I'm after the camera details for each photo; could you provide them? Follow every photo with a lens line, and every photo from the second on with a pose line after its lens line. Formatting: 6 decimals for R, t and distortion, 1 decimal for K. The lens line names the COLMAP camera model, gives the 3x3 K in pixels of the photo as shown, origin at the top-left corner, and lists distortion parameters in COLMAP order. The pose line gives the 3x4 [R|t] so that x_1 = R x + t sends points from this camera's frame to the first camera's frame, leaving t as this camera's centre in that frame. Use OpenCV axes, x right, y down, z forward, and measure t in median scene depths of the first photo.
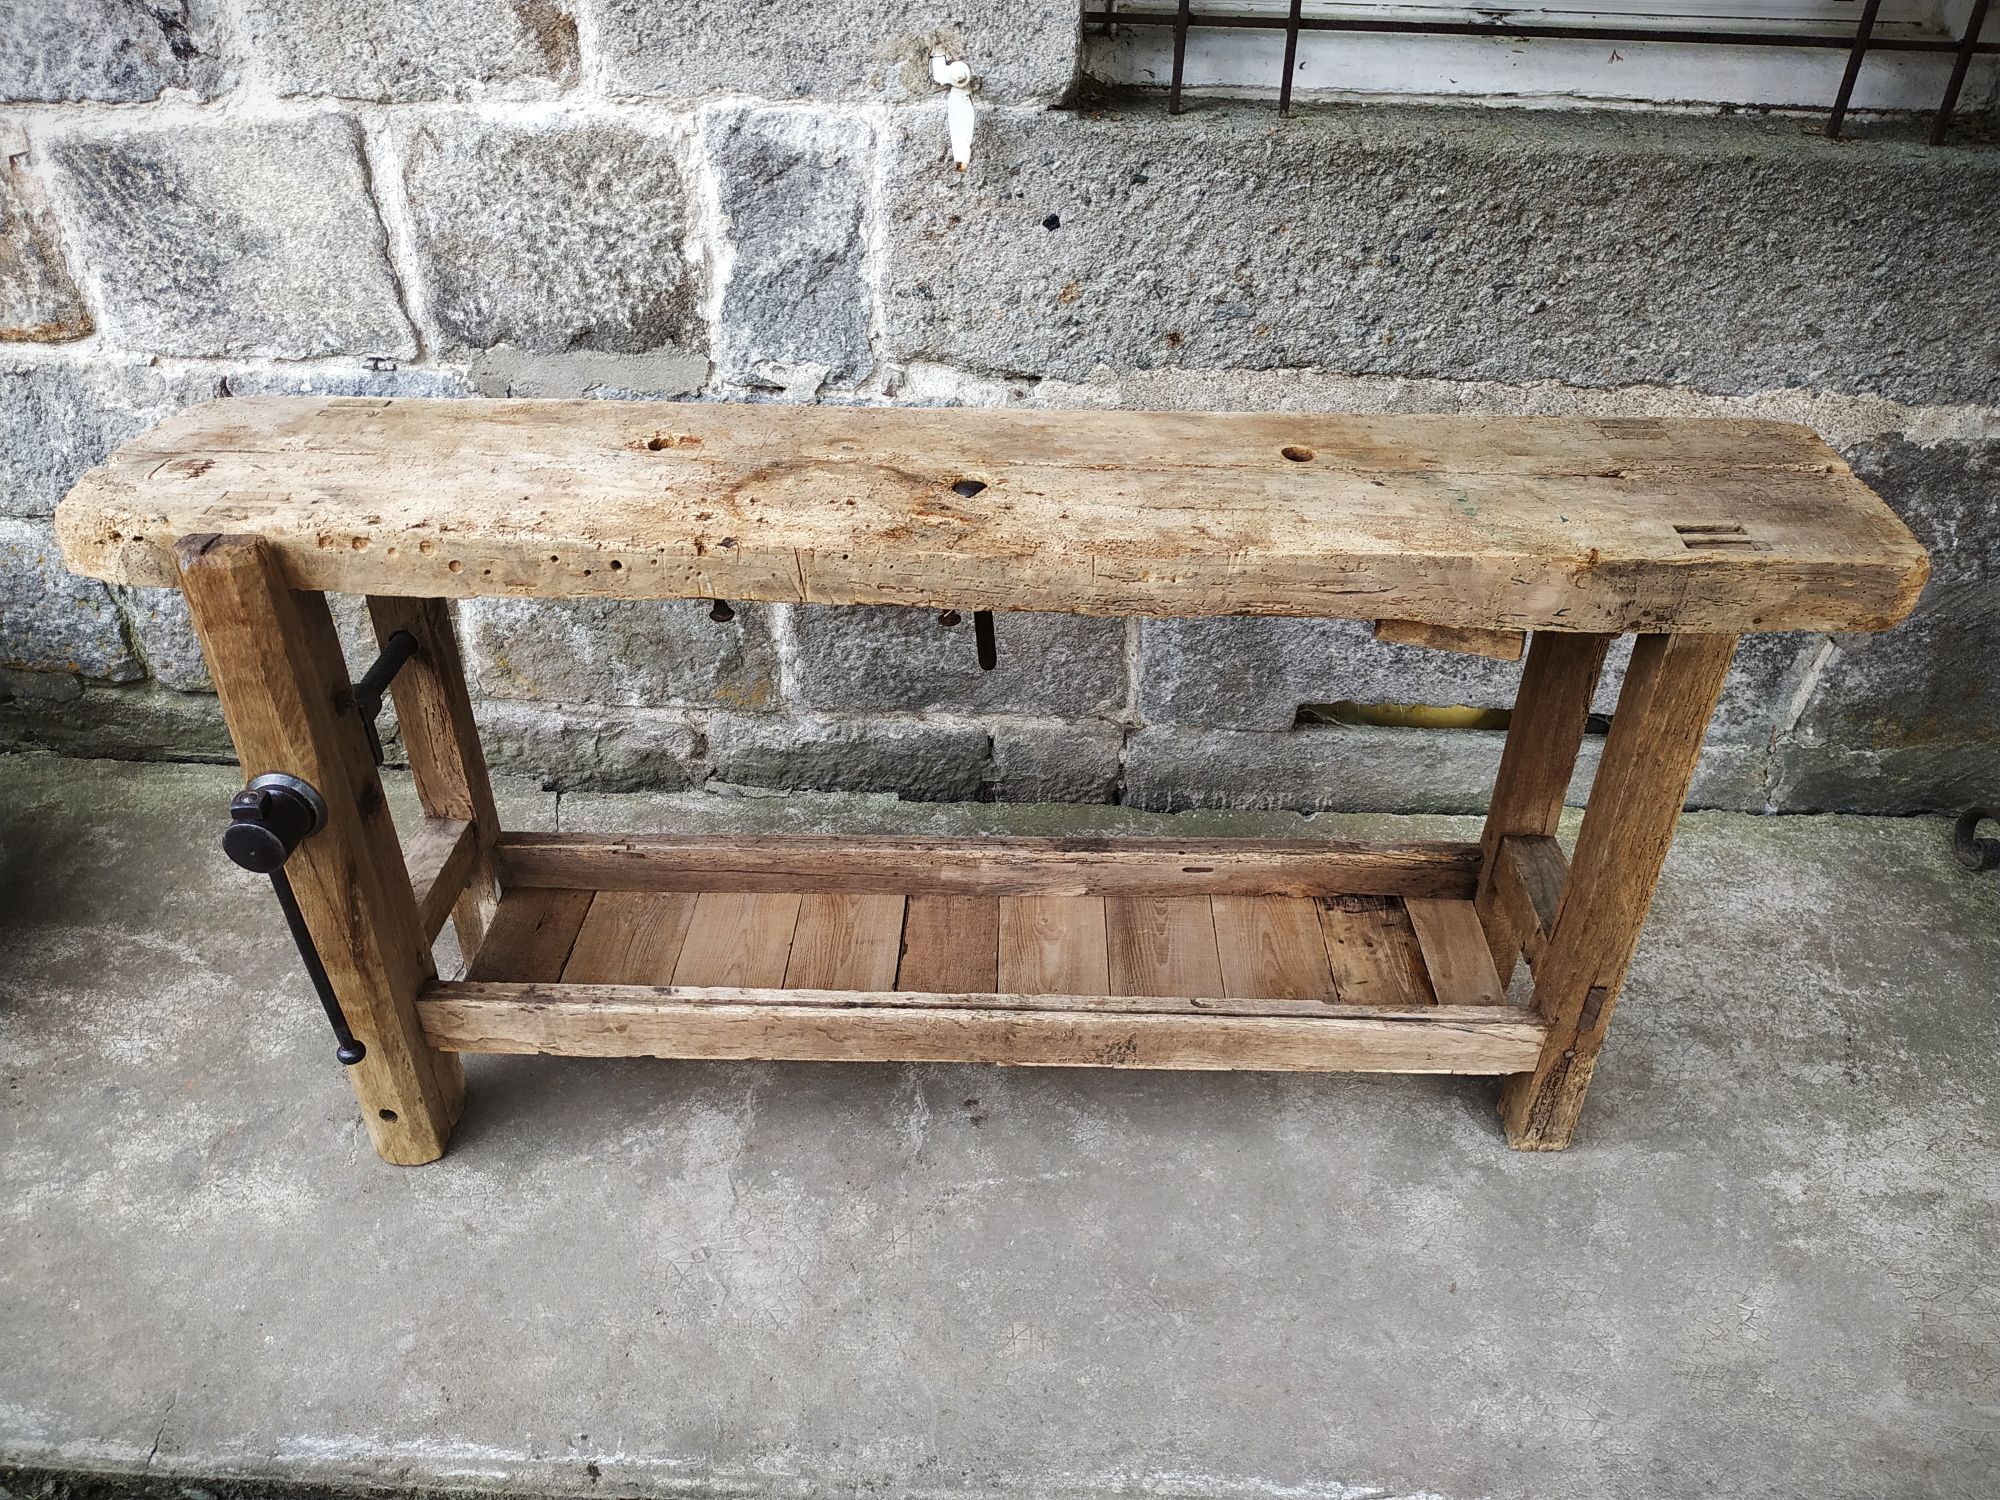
lens RADIAL K [[1440.2, 0, 992.9], [0, 1440.2, 757.7], [0, 0, 1]] dist [0.032355, -0.058965]
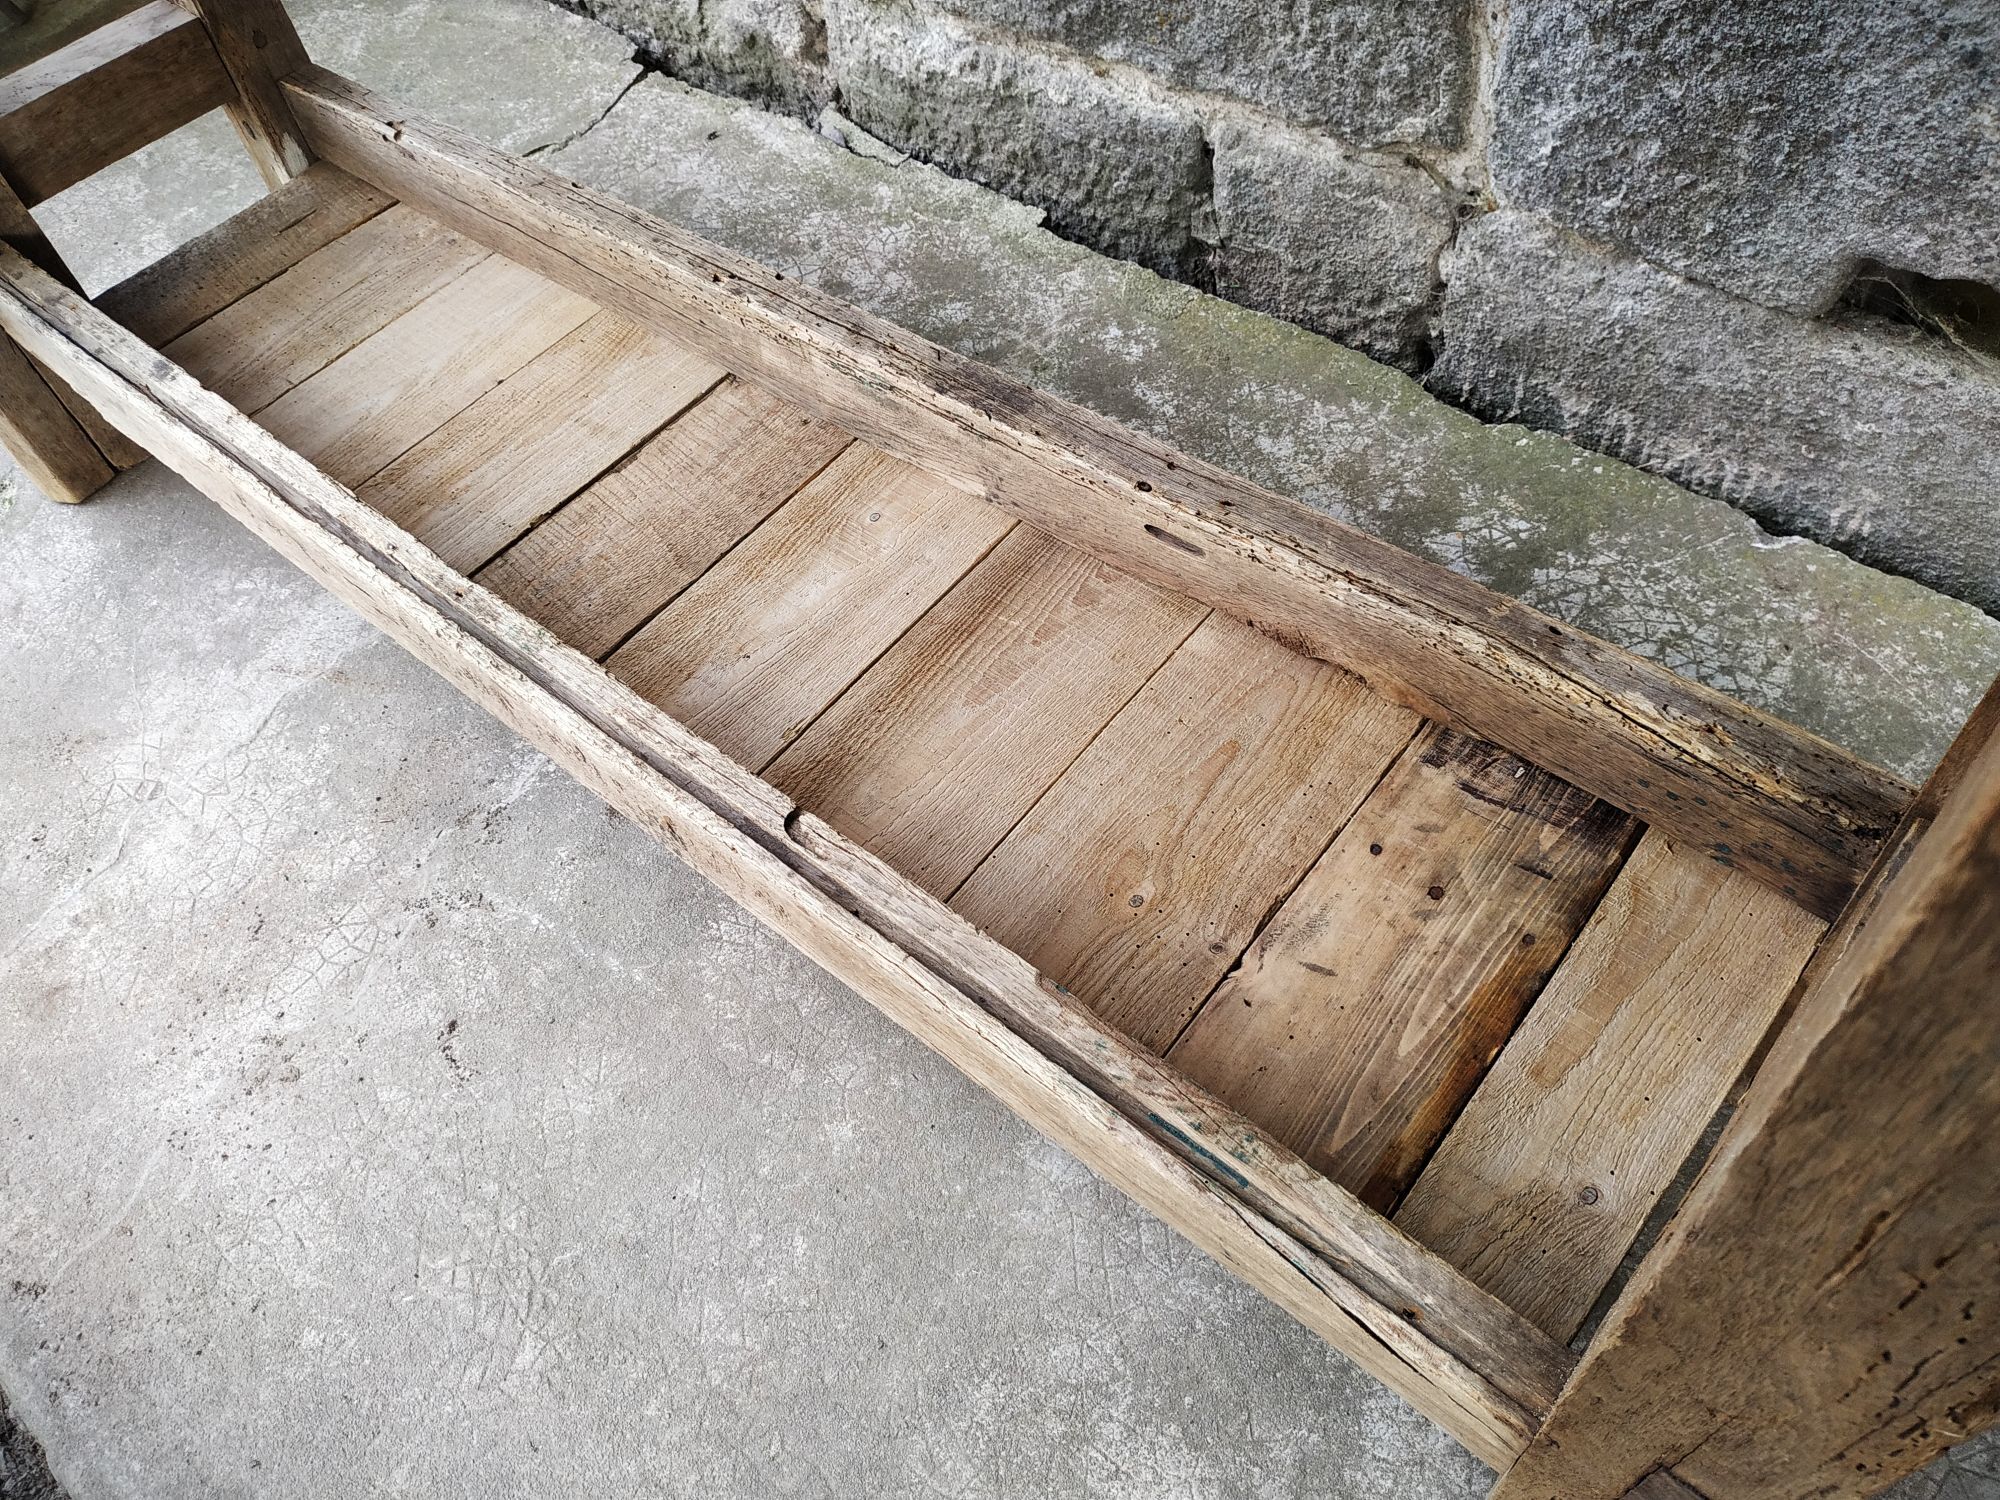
lens RADIAL K [[1440.1, 0, 1000.0], [0, 1440.1, 750.0], [0, 0, 1]] dist [0.013553, -0.033253]
pose [[0.767549, 0.449472, -0.456993, 0.321205], [-0.253363, 0.867631, 0.427812, -0.033865], [0.588791, -0.212582, 0.779829, 0.634240]]
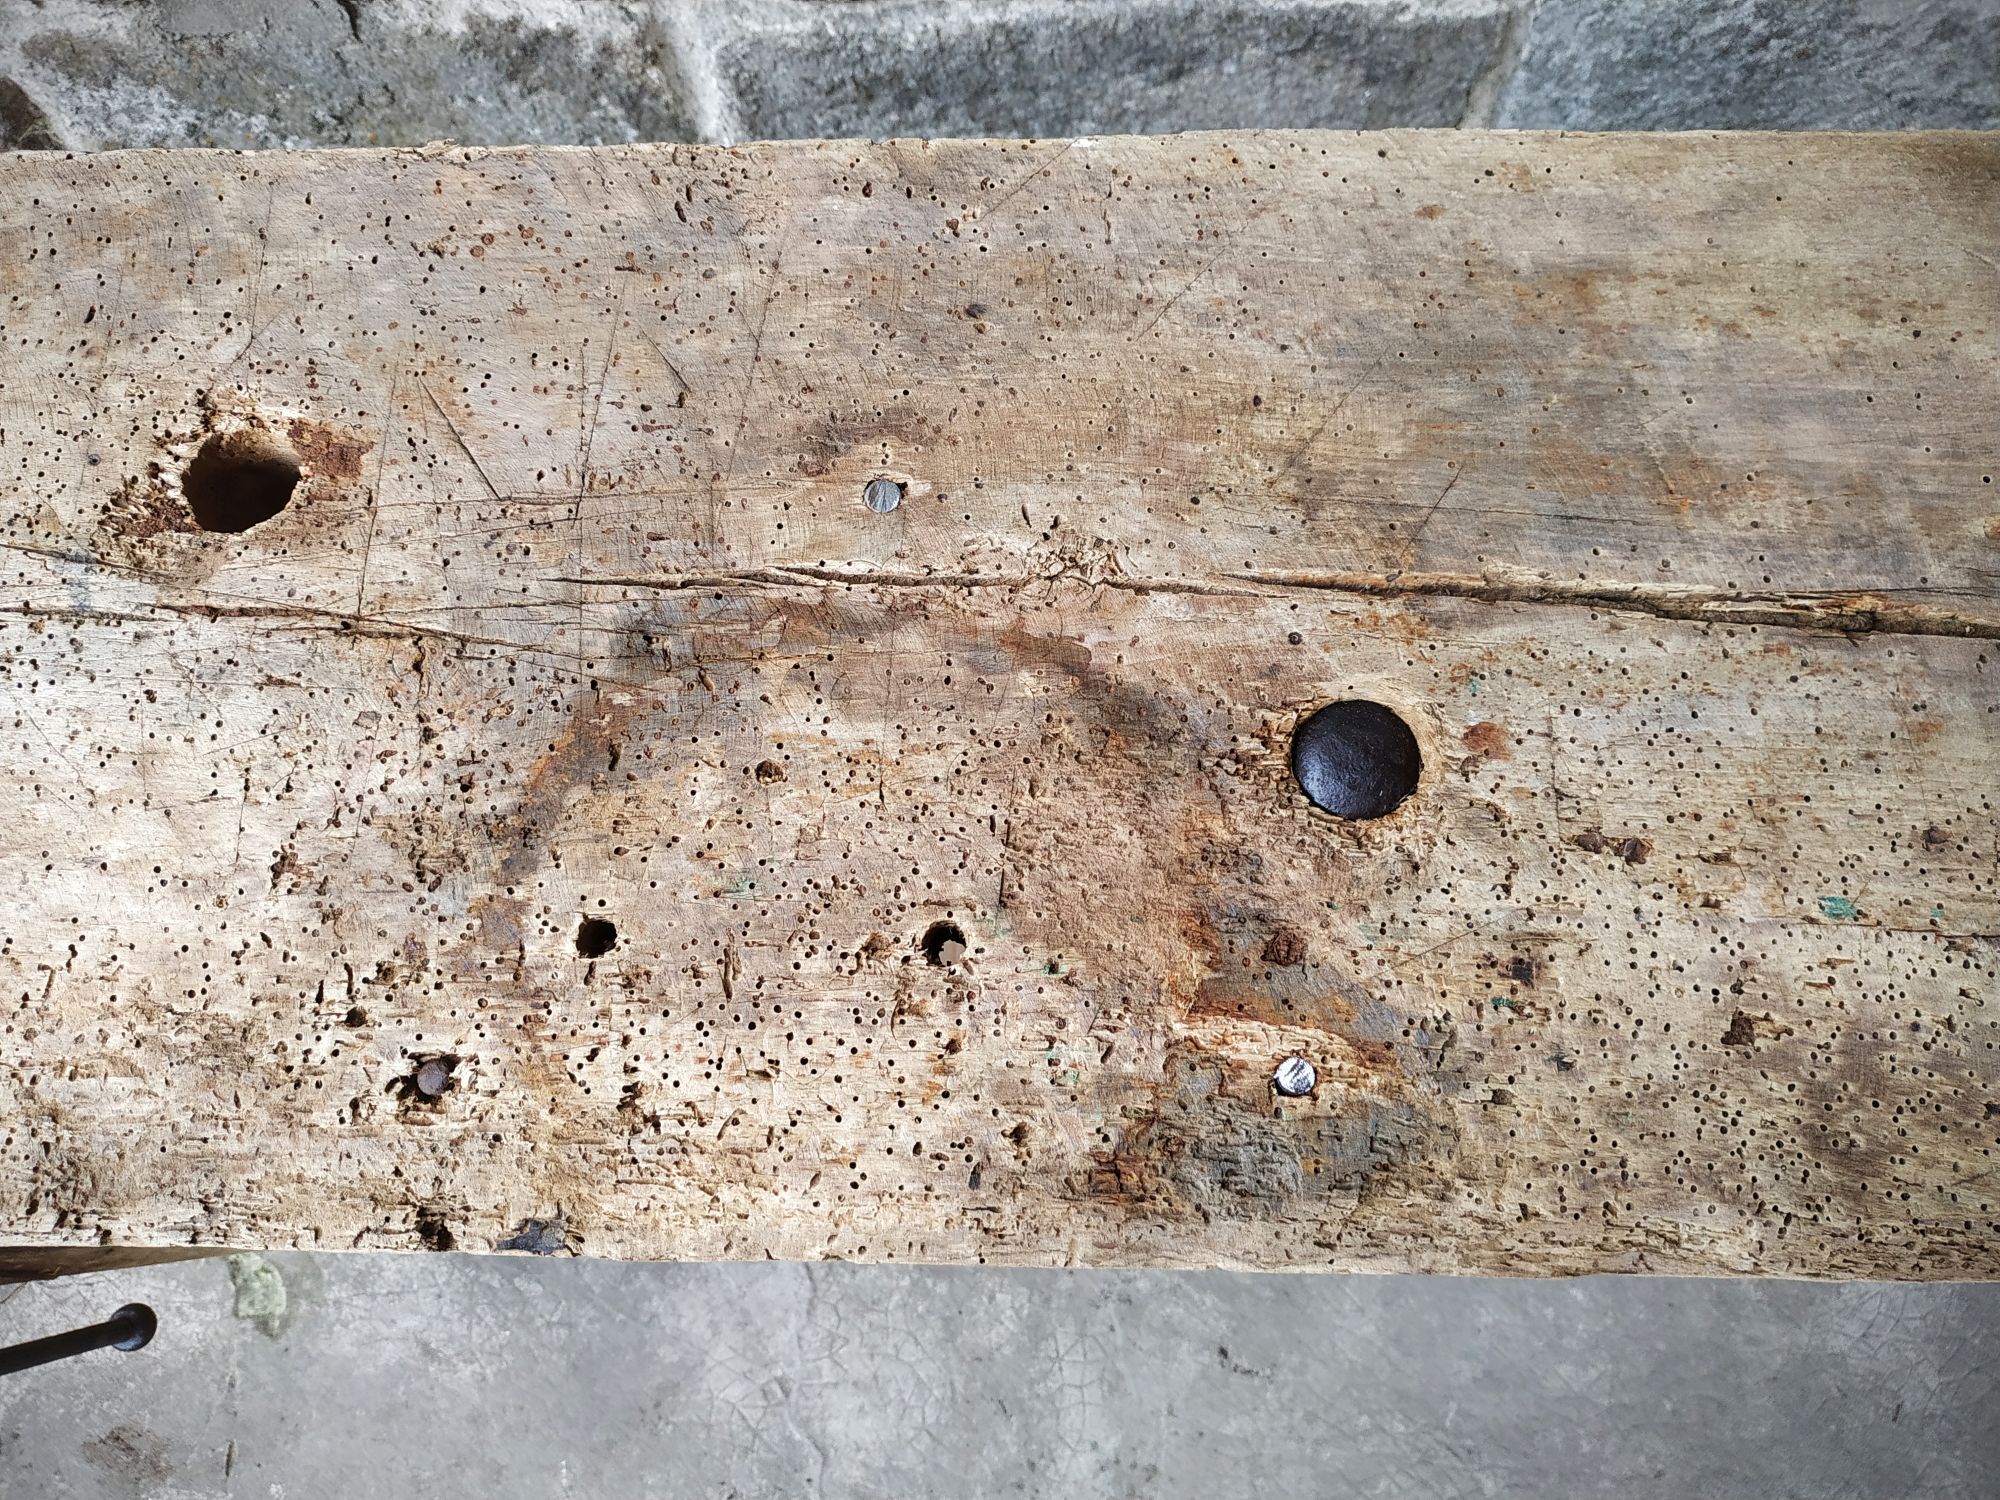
lens RADIAL K [[1473.0, 0, 1000.0], [0, 1473.0, 750.0], [0, 0, 1]] dist [-0.012484, -0.007794]
pose [[0.998824, -0.036616, -0.031771, -0.056285], [0.048478, 0.752585, 0.656708, -0.283064], [-0.000136, -0.657476, 0.753475, 0.592273]]
